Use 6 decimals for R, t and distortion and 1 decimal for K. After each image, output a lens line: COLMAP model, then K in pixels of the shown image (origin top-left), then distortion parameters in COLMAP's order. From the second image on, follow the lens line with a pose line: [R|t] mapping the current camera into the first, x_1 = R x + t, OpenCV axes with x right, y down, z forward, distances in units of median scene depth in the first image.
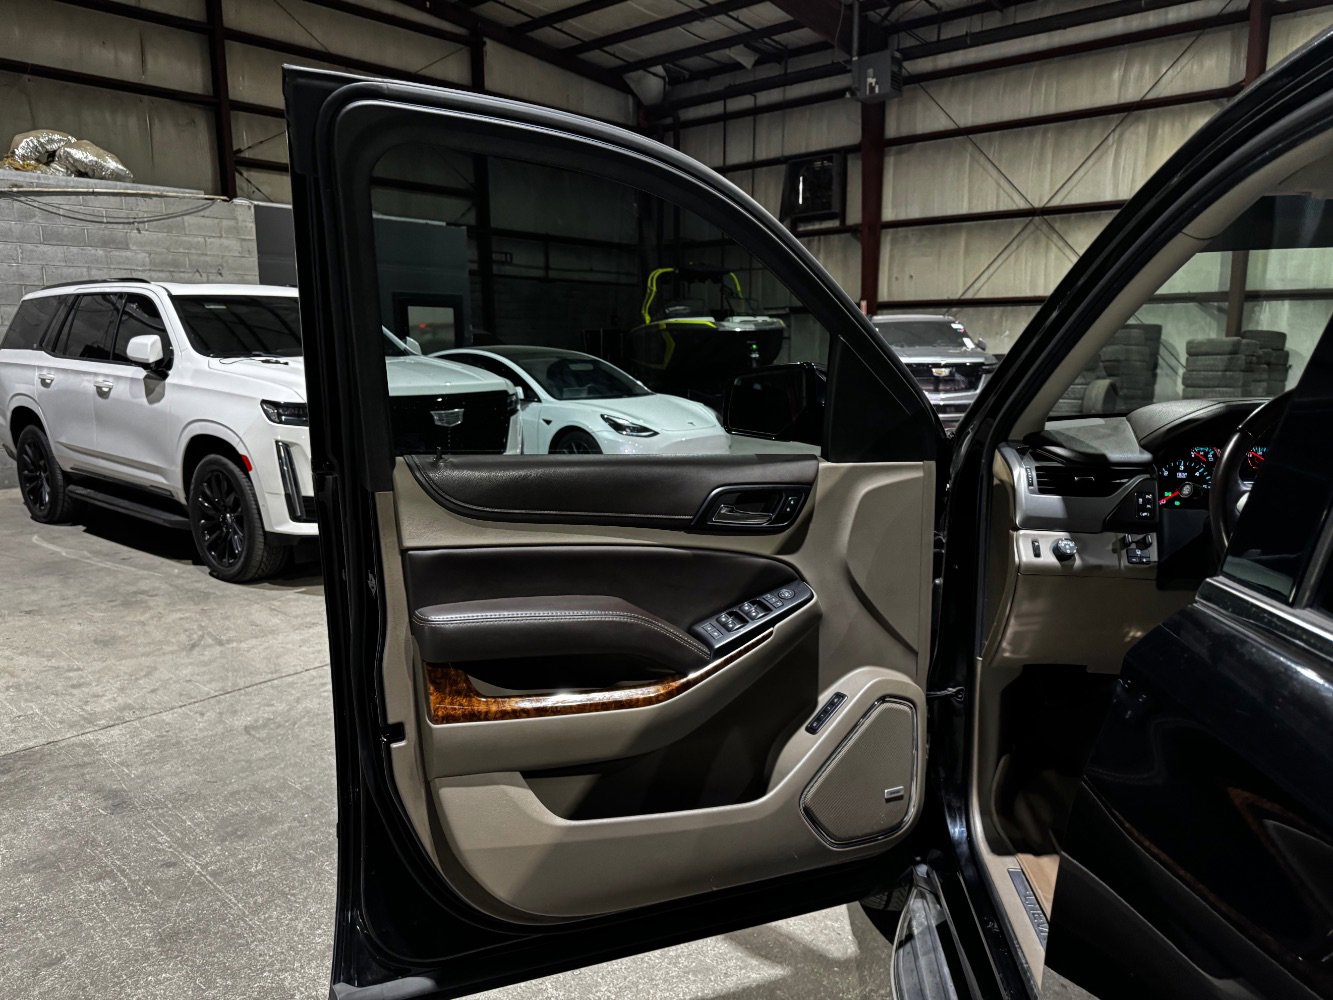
lens RADIAL K [[1021.4, 0, 666.5], [0, 1021.4, 500.0], [0, 0, 1]] dist [-0.001179, -0.003444]
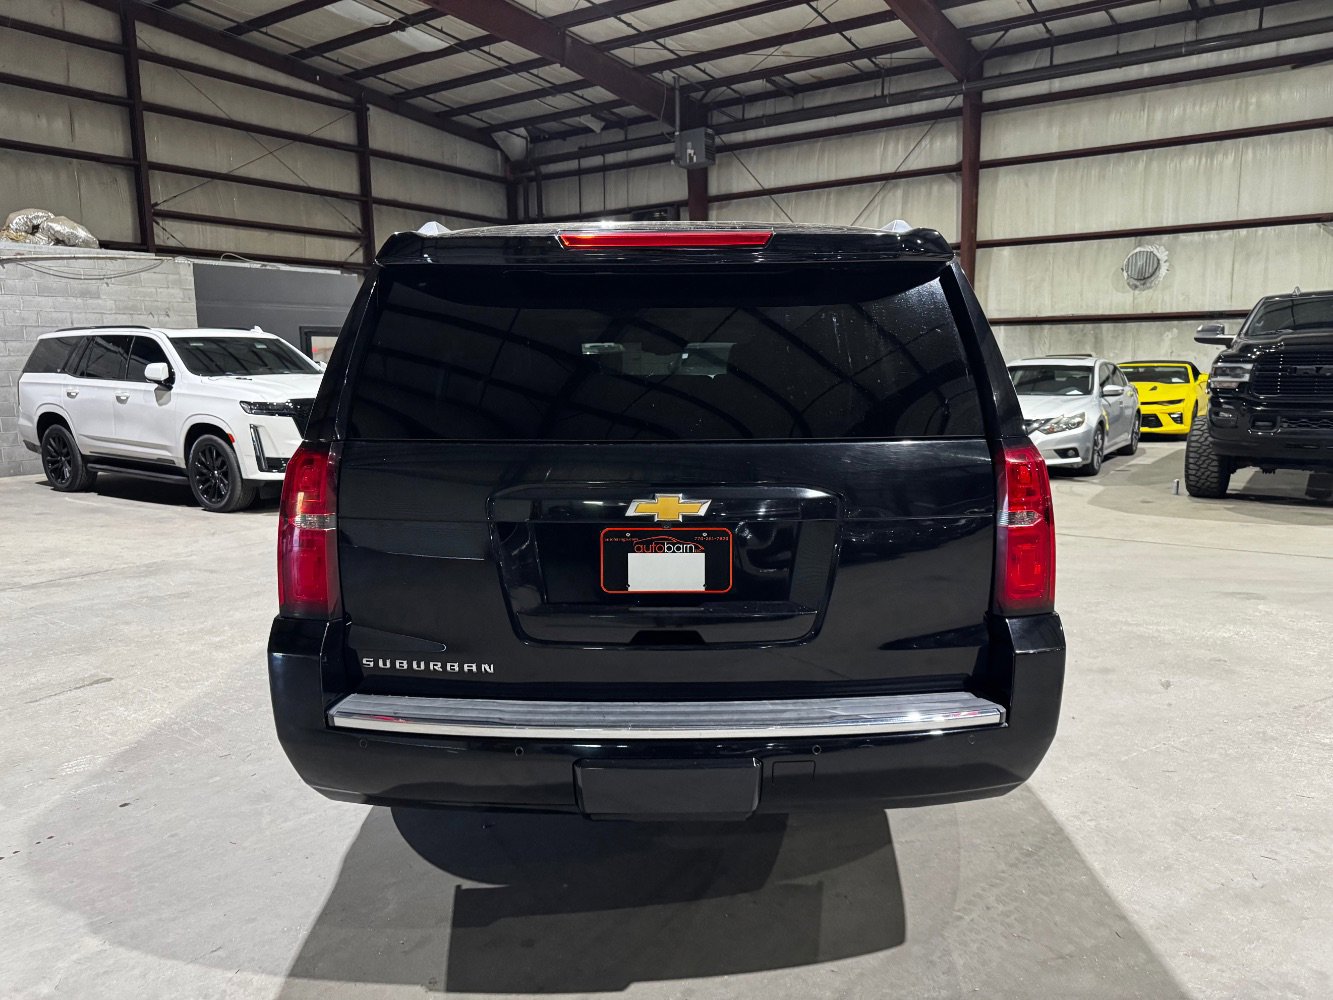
lens RADIAL K [[968.2, 0, 666.5], [0, 968.2, 500.0], [0, 0, 1]] dist [0.005619, -0.006680]
pose [[0.993175, -0.023990, 0.114136, 0.031444], [0.025388, 0.999619, -0.010805, 0.026718], [-0.113834, 0.013629, 0.993406, -0.177568]]
